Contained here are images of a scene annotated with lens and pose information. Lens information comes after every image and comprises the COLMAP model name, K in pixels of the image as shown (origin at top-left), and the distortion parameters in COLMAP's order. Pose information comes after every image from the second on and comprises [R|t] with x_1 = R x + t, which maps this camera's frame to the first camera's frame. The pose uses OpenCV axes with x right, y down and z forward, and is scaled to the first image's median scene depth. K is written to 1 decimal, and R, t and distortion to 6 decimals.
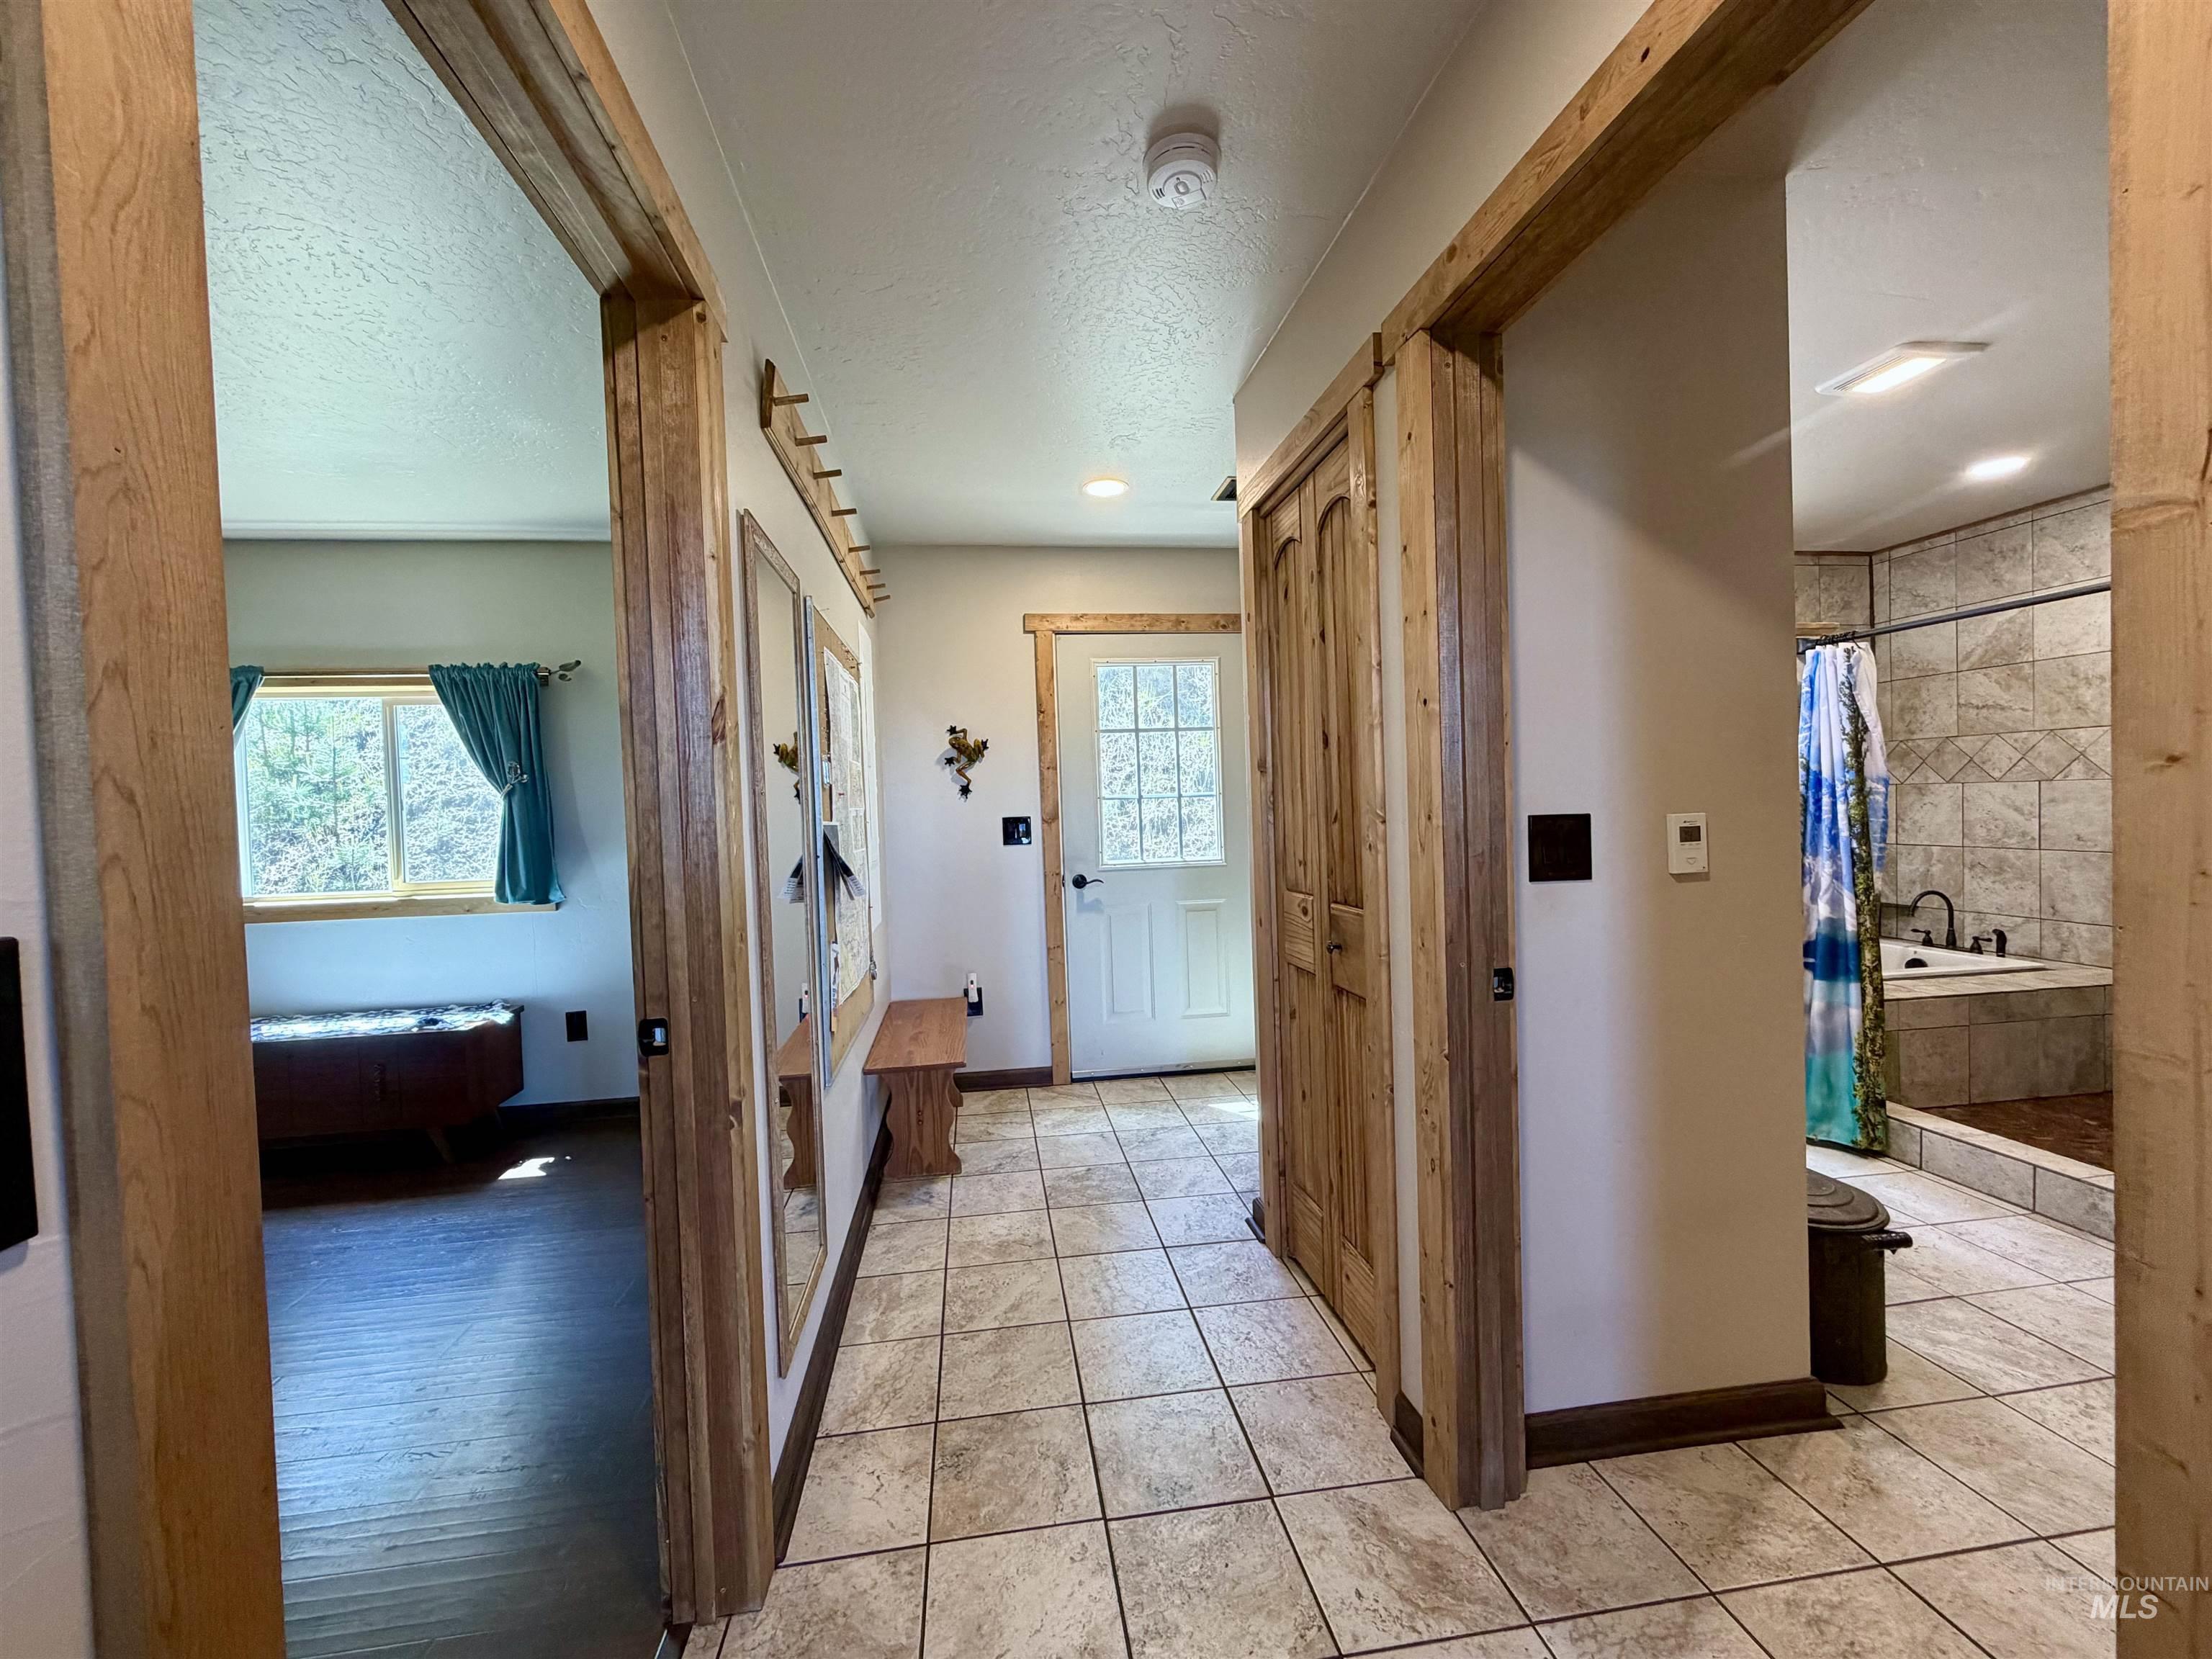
lens RADIAL K [[882.6, 0, 1100.9], [0, 882.6, 831.5], [0, 0, 1]] dist [-0.001574, -0.000160]
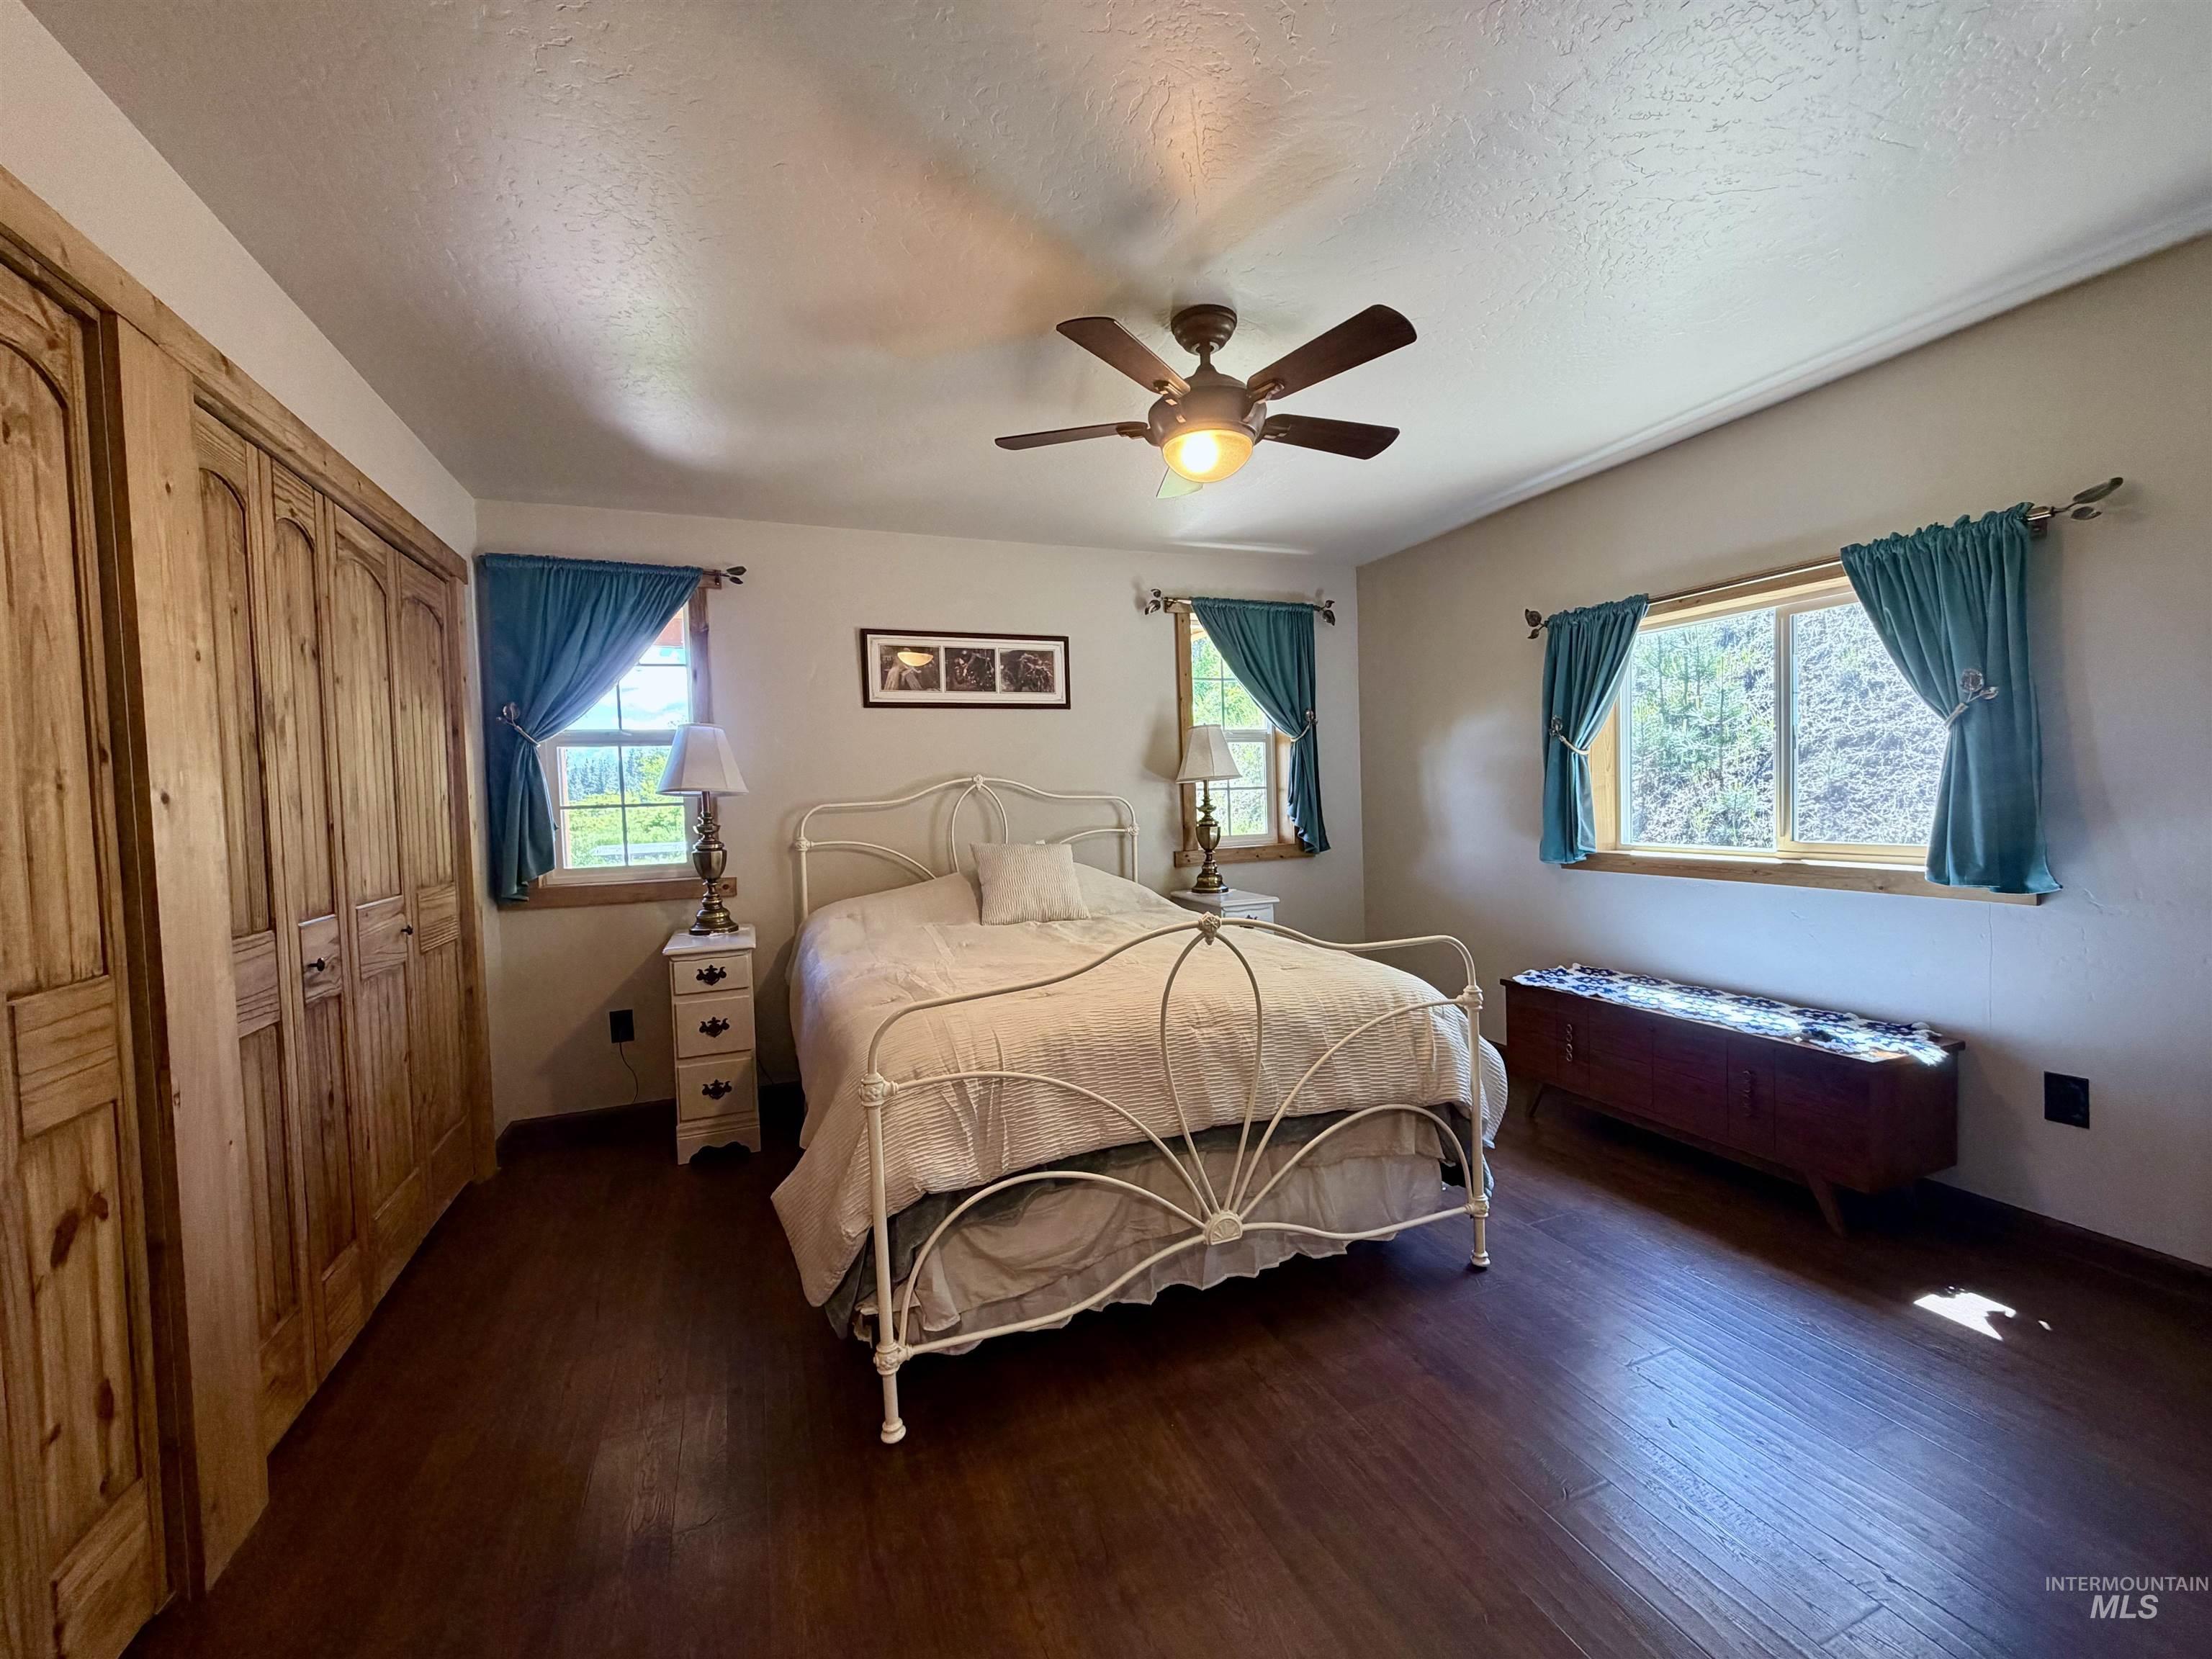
lens RADIAL K [[882.6, 0, 1089.6], [0, 882.6, 831.1], [0, 0, 1]] dist [-0.001574, -0.000160]
pose [[0.231155, 0.062494, -0.970908, -0.146573], [-0.000844, 0.997947, 0.064033, -0.000733], [0.972917, -0.013982, 0.230733, 0.177945]]
